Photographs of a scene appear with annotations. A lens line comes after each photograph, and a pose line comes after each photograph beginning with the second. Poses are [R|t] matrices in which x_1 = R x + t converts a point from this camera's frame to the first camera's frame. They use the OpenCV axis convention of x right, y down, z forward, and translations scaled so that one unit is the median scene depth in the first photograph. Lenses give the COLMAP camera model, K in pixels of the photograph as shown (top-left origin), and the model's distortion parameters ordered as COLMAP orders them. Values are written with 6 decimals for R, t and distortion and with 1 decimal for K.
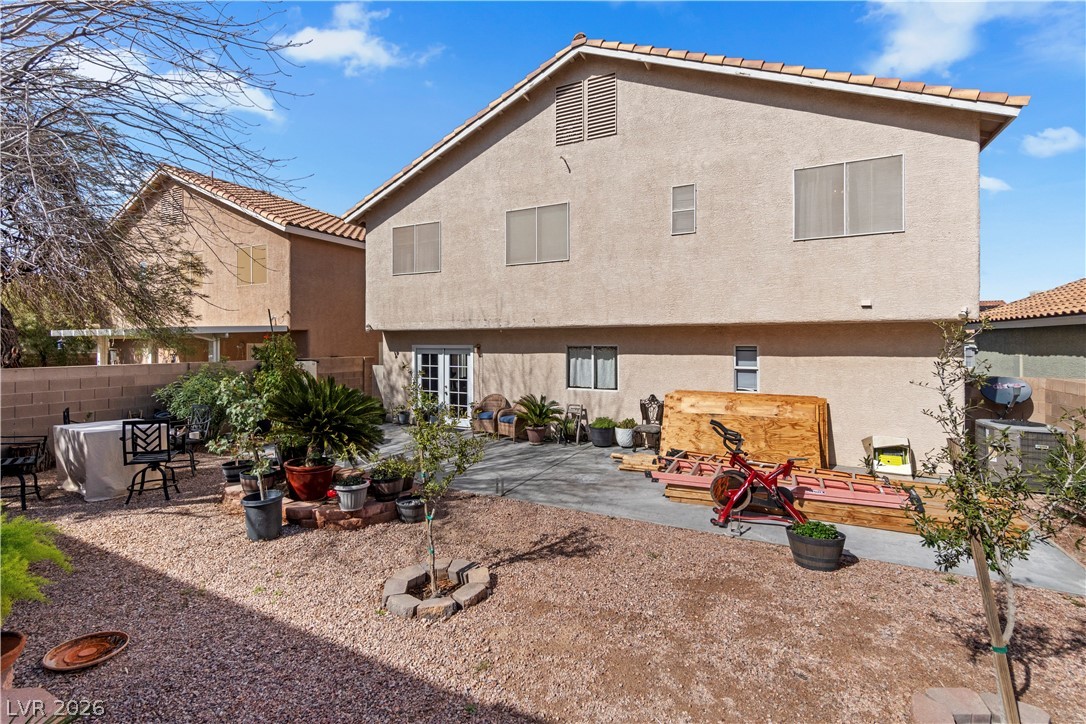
lens RADIAL K [[470.6, 0, 541.5], [0, 470.6, 359.2], [0, 0, 1]] dist [-0.015937, -0.000052]
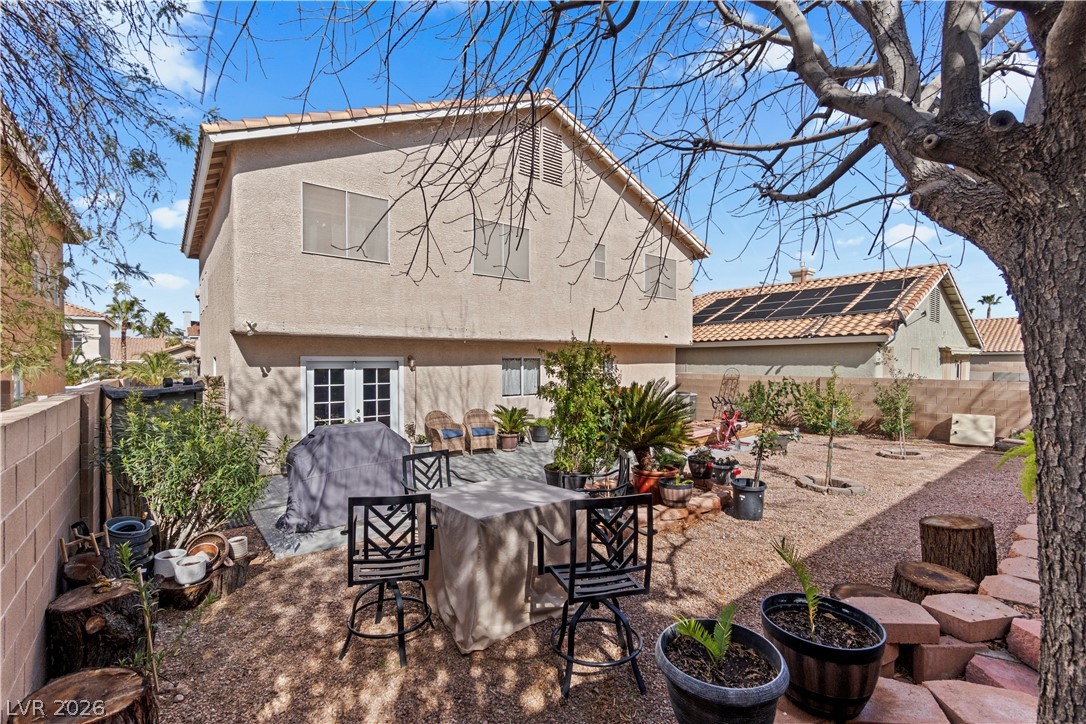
lens RADIAL K [[479.5, 0, 543.1], [0, 479.5, 379.6], [0, 0, 1]] dist [-0.000596, -0.000043]
pose [[0.427957, -0.040407, 0.902895, -0.837431], [0.027409, 0.999121, 0.031723, -0.010088], [-0.903383, 0.011171, 0.428688, 0.417140]]
